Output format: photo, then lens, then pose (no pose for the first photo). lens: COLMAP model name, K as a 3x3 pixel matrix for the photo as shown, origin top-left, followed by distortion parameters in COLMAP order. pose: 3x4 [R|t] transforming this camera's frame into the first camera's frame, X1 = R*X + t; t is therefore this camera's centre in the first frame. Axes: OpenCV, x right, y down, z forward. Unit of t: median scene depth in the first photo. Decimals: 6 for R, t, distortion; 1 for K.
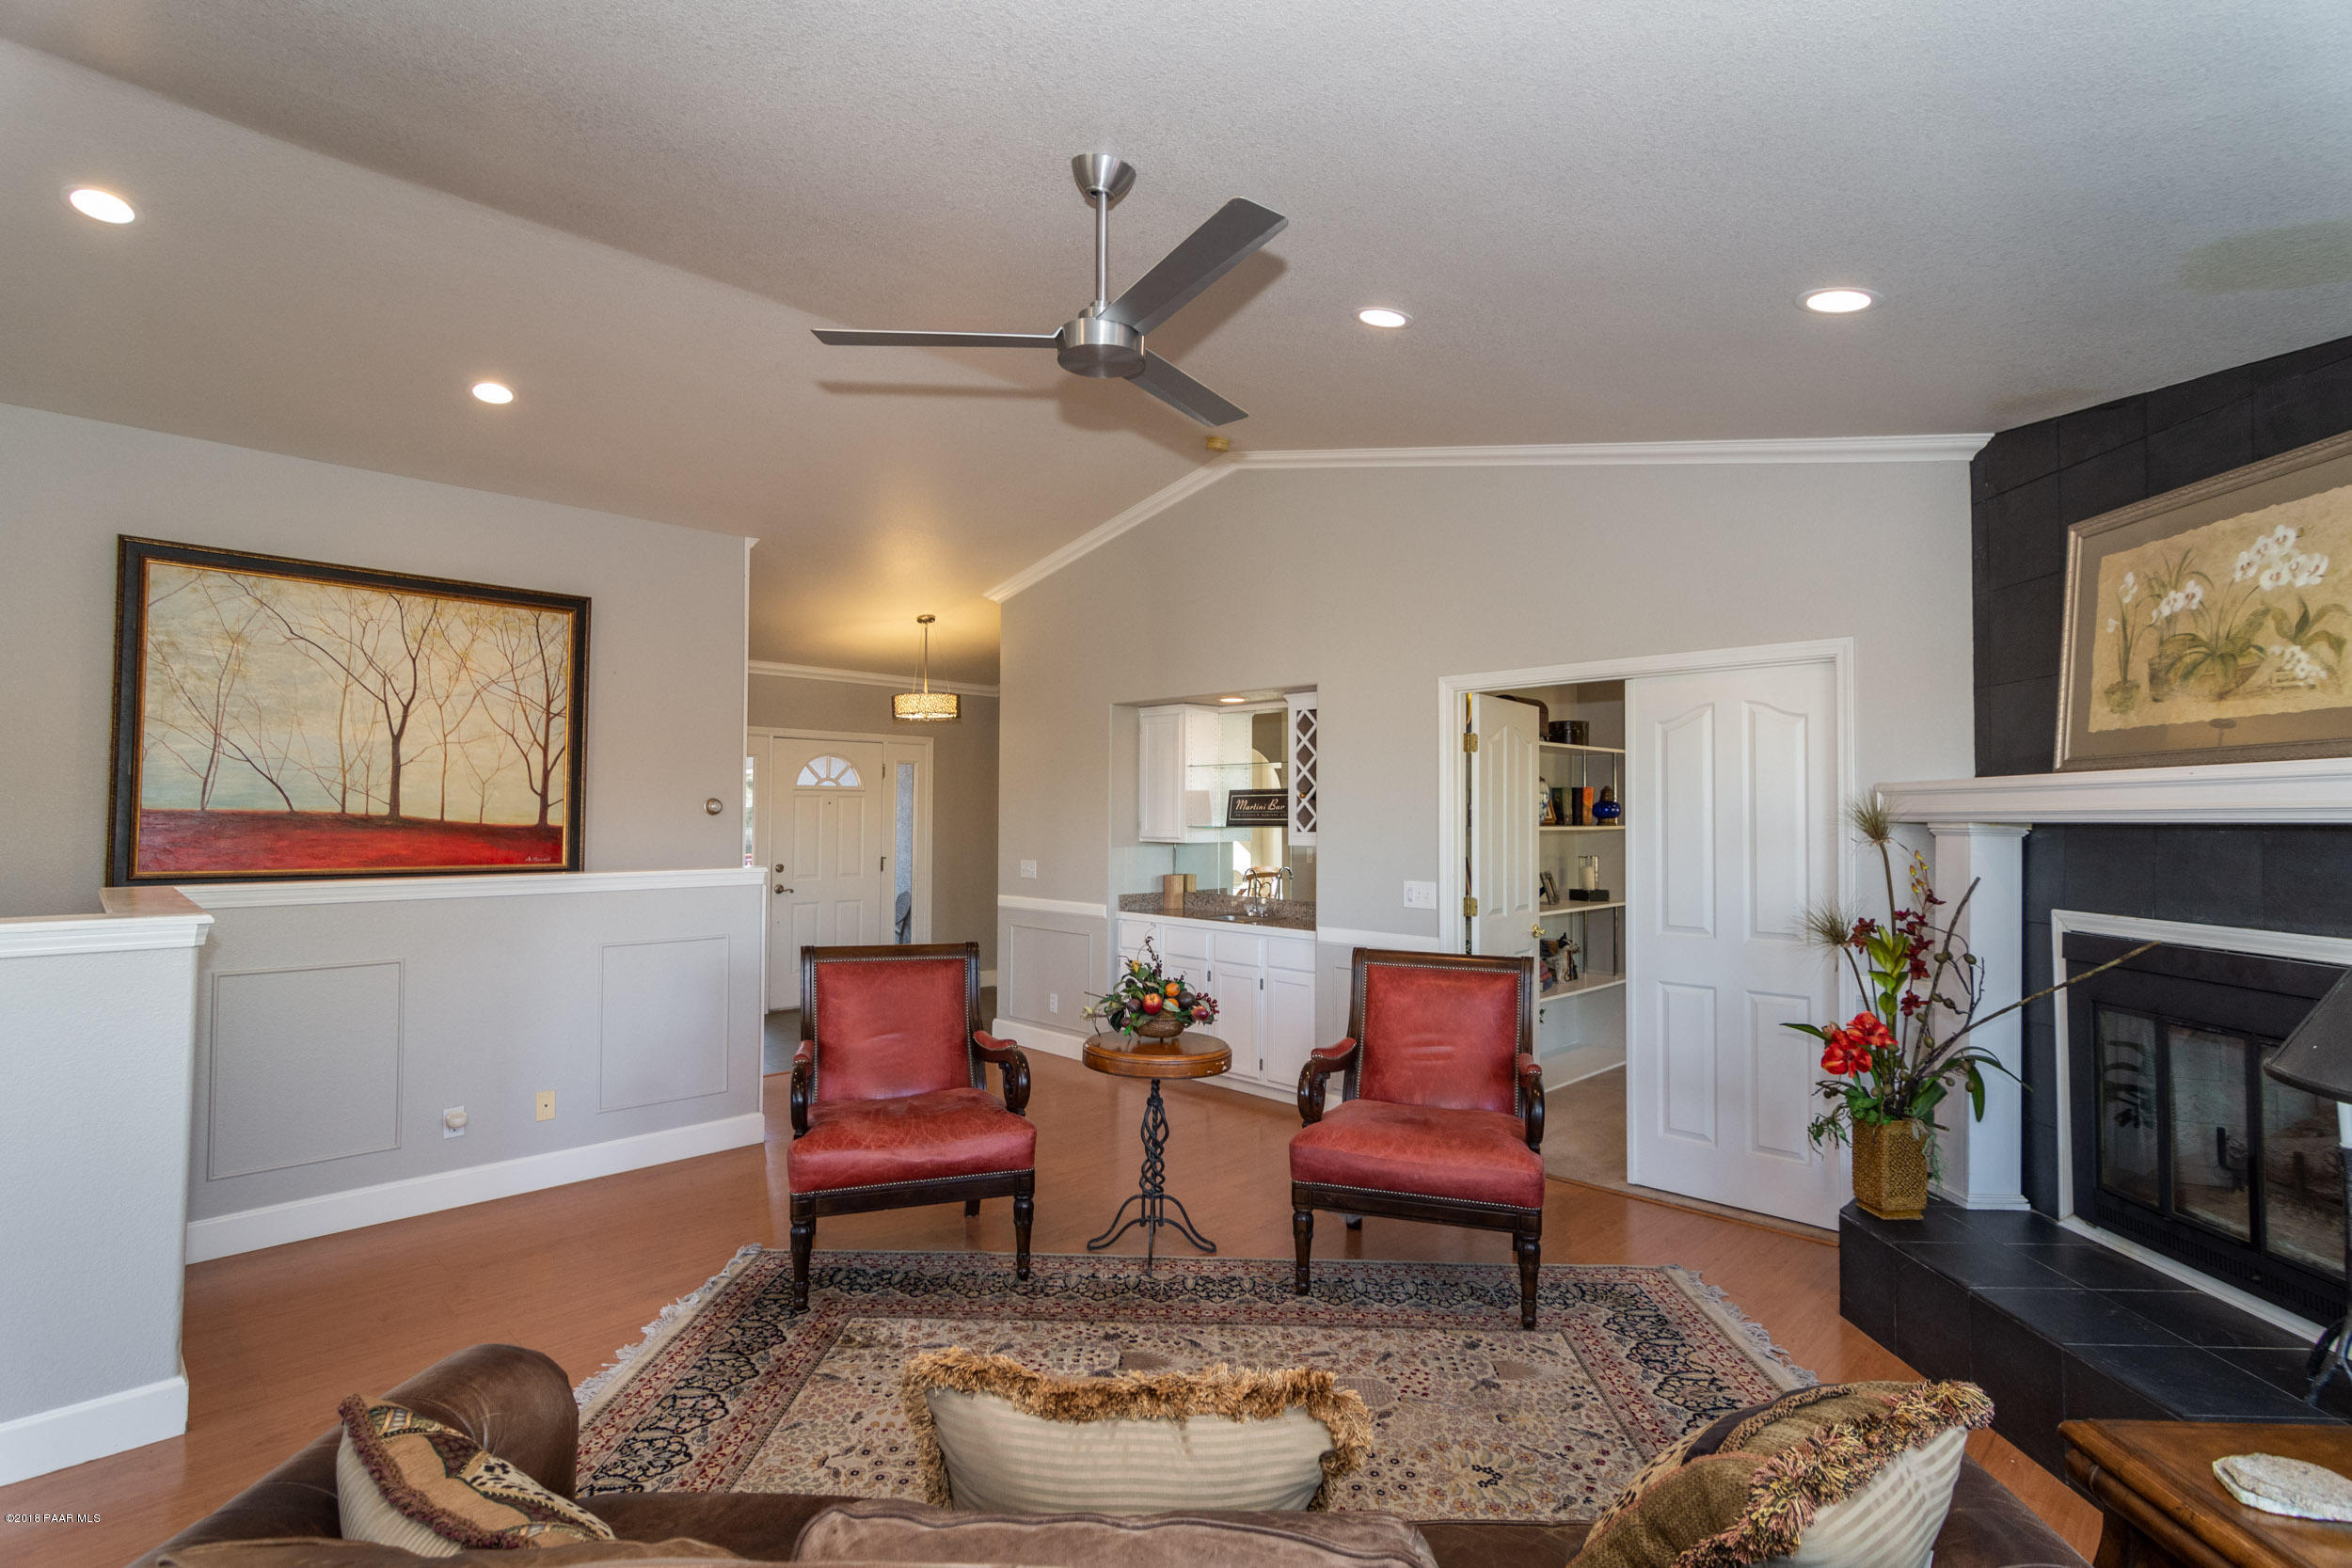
lens RADIAL K [[1133.9, 0, 1162.3], [0, 1133.9, 787.5], [0, 0, 1]] dist [-0.004602, 0.002195]
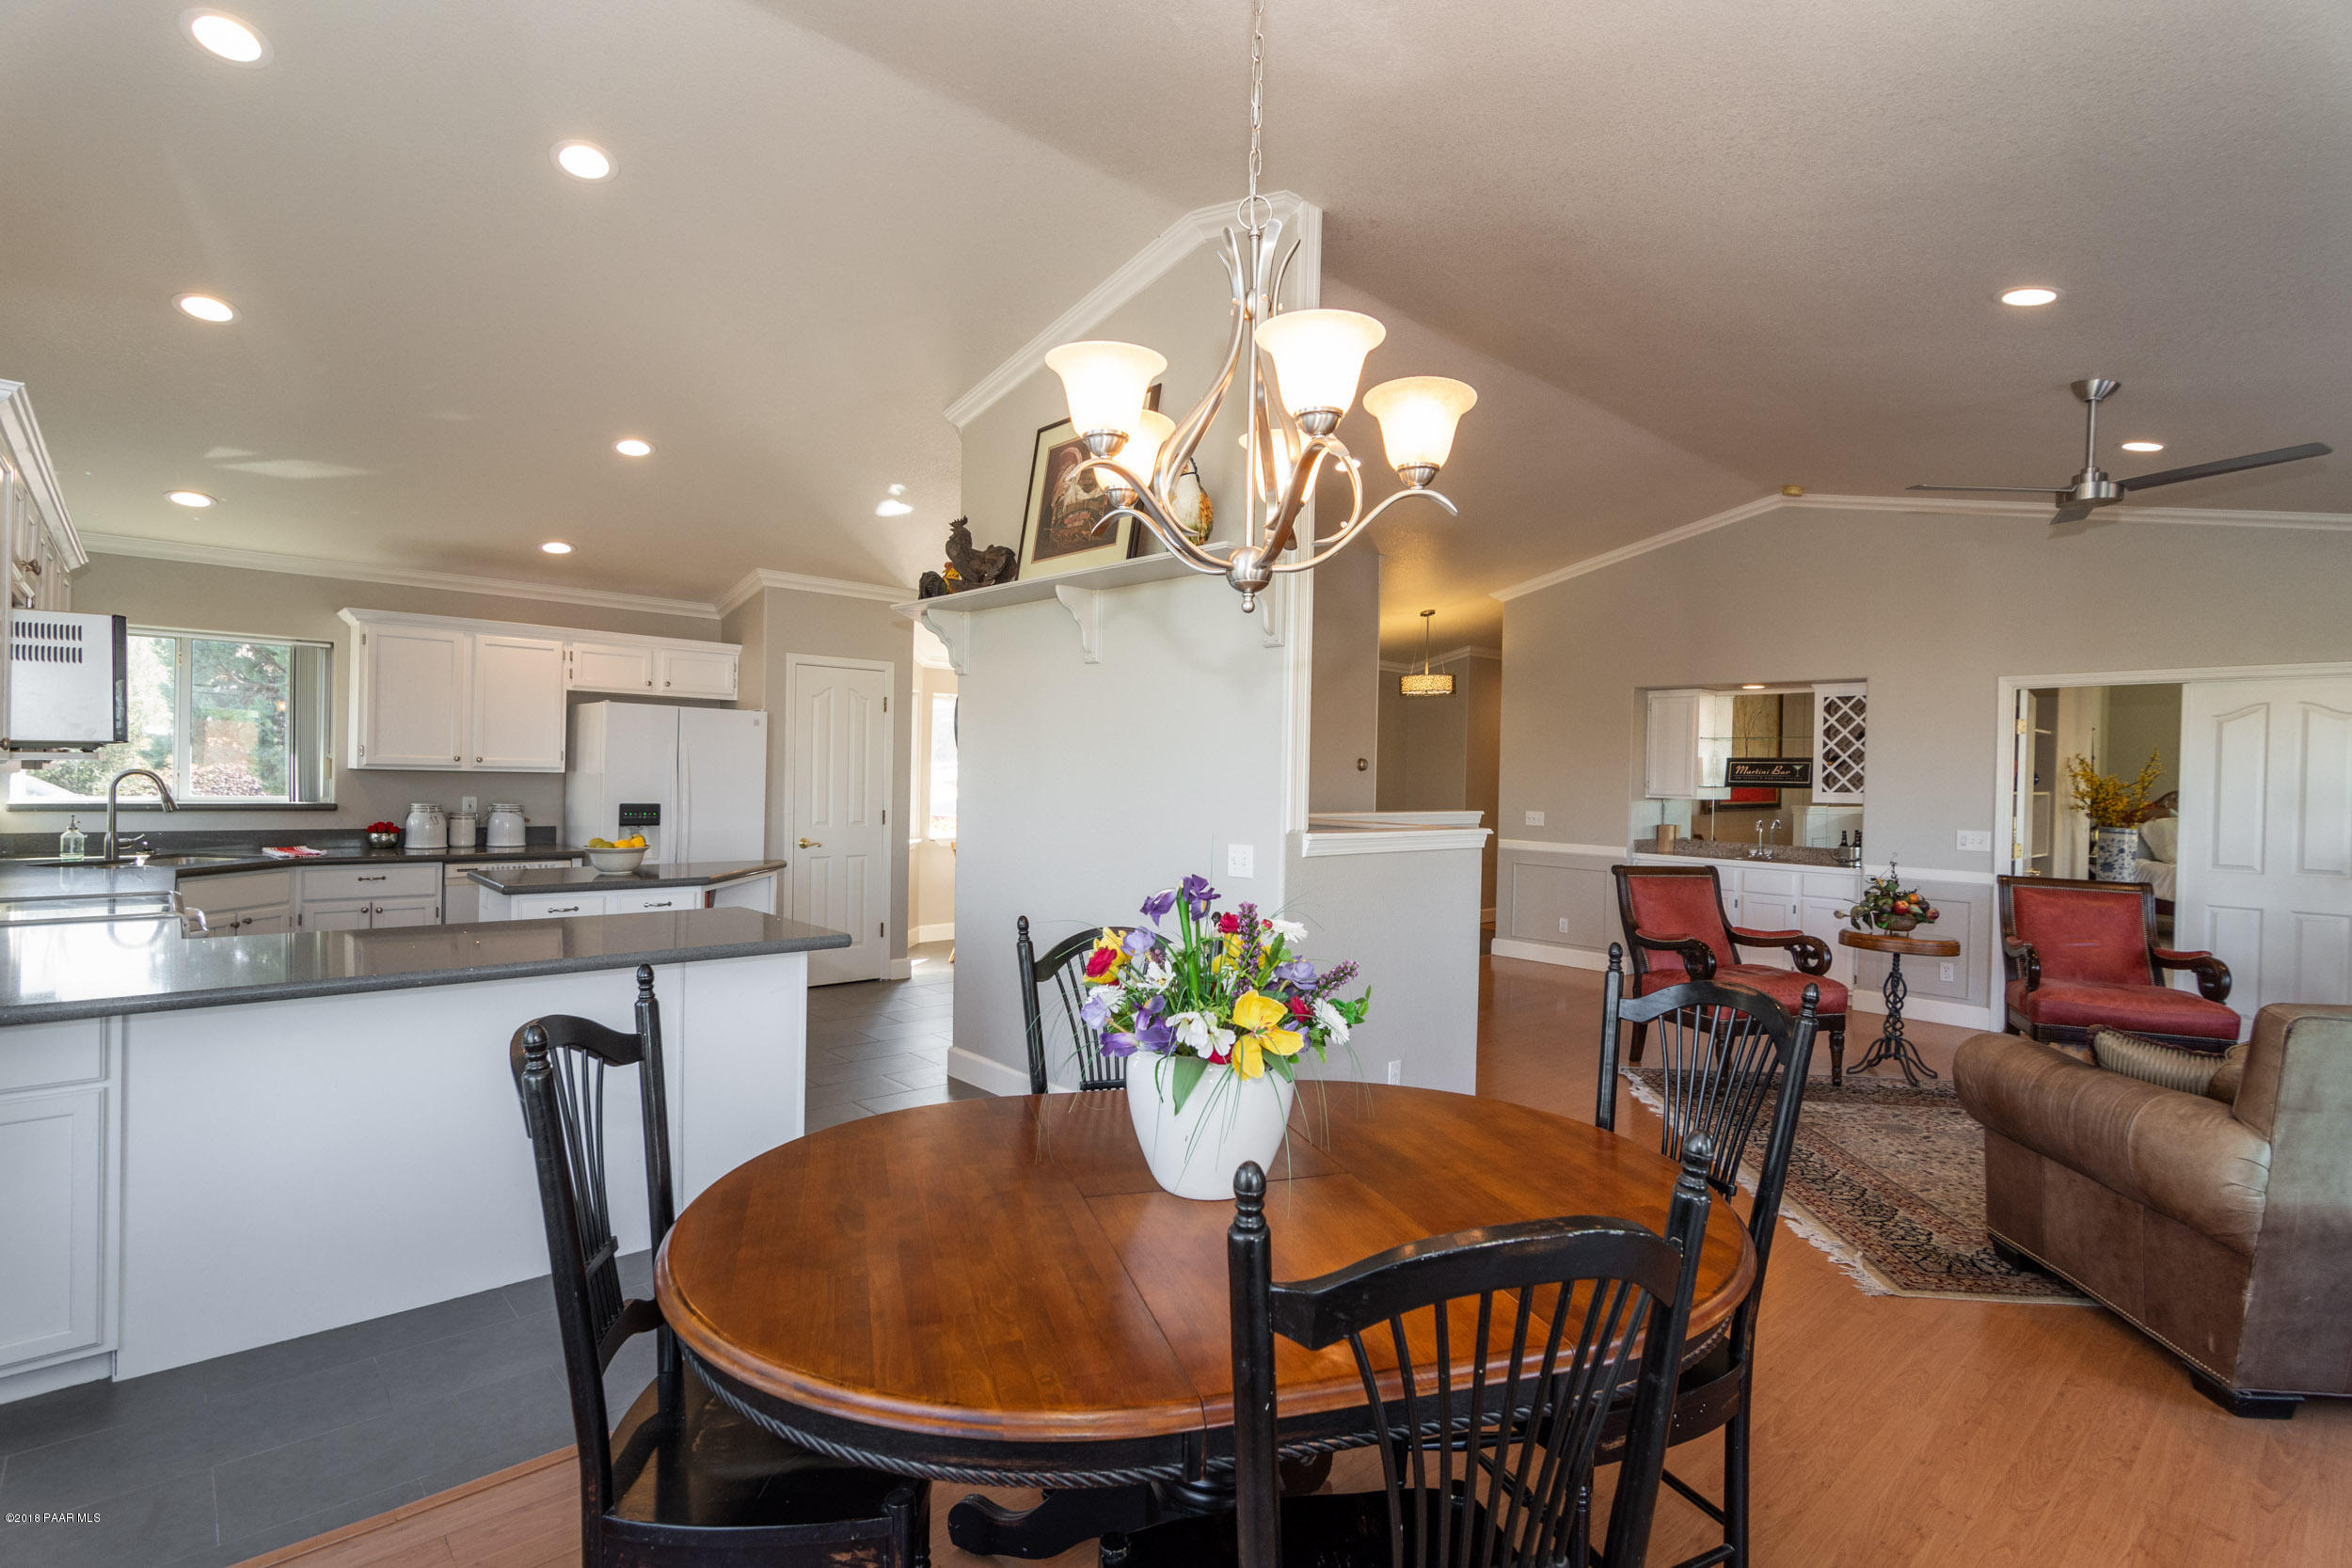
lens RADIAL K [[1133.9, 0, 1154.4], [0, 1133.9, 781.3], [0, 0, 1]] dist [-0.004602, 0.002195]
pose [[0.998685, 0.018376, -0.047862, -1.078825], [-0.016871, 0.999356, 0.031654, -0.001408], [0.048413, -0.030805, 0.998352, -0.591690]]
